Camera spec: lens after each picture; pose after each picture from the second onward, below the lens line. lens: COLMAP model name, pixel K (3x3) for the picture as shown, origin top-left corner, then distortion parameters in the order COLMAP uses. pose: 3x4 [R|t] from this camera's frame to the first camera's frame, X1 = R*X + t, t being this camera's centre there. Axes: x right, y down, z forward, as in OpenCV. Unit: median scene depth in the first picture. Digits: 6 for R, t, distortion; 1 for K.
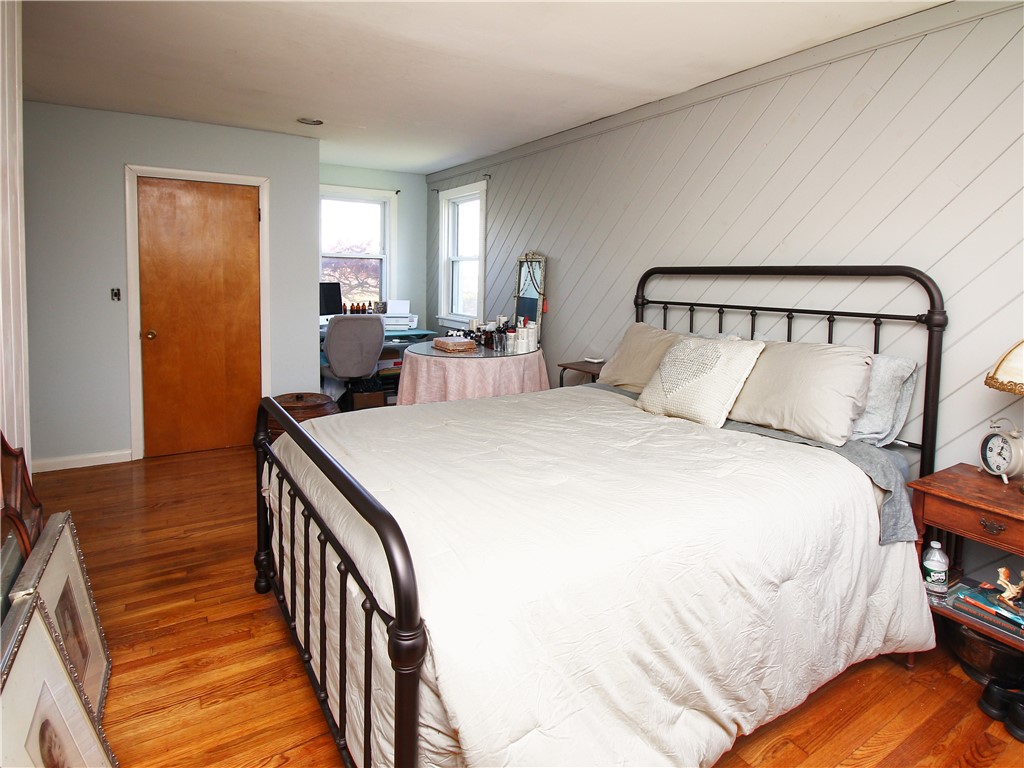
lens RADIAL K [[566.8, 0, 513.7], [0, 566.8, 309.1], [0, 0, 1]] dist [0.001055, 0.000475]
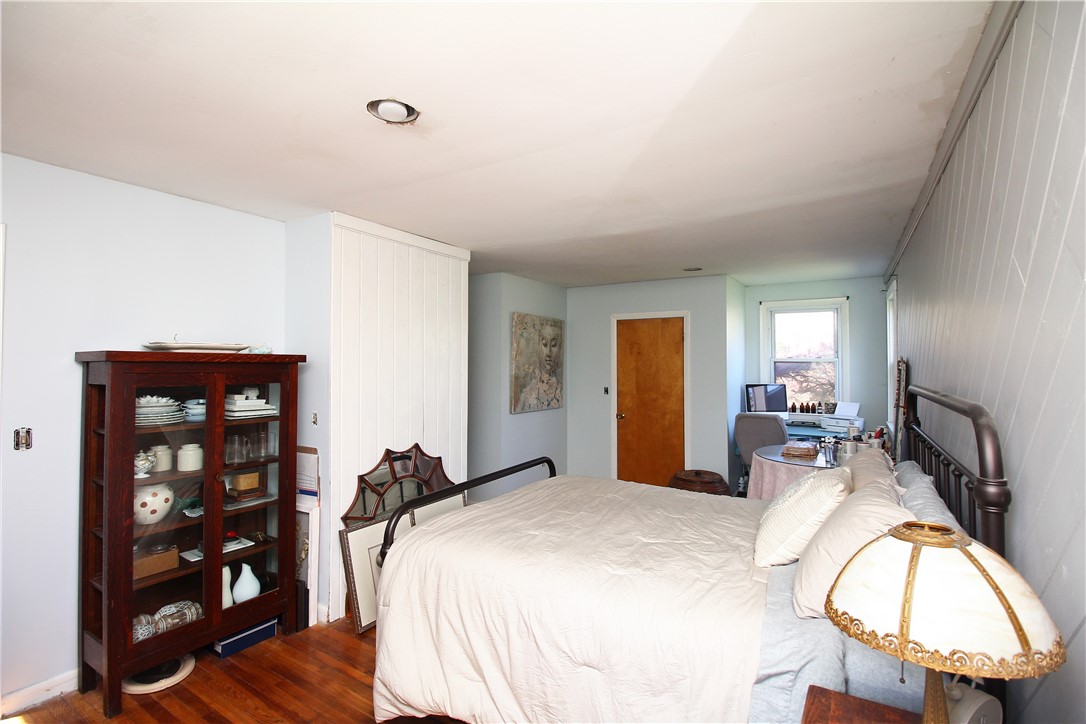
lens RADIAL K [[503.6, 0, 545.3], [0, 503.6, 349.1], [0, 0, 1]] dist [-0.001379, -0.011188]
pose [[0.441769, -0.036608, -0.896382, 0.566854], [-0.042910, 0.997161, -0.061871, -0.048460], [0.896102, 0.065797, 0.438944, 0.161648]]
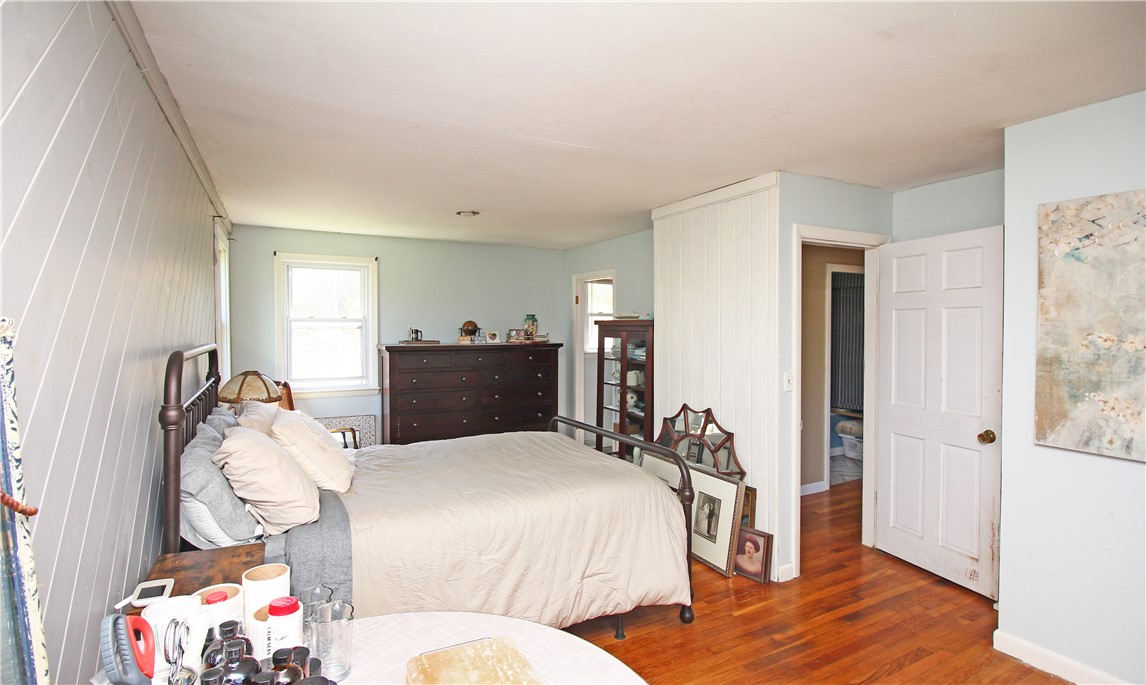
lens RADIAL K [[540.2, 0, 567.4], [0, 540.2, 339.8], [0, 0, 1]] dist [0.000225, 0.000044]
pose [[-0.997283, -0.018765, 0.071242, -0.159986], [-0.013339, 0.997027, 0.075894, -0.113036], [-0.072455, 0.074738, -0.994568, 1.293313]]
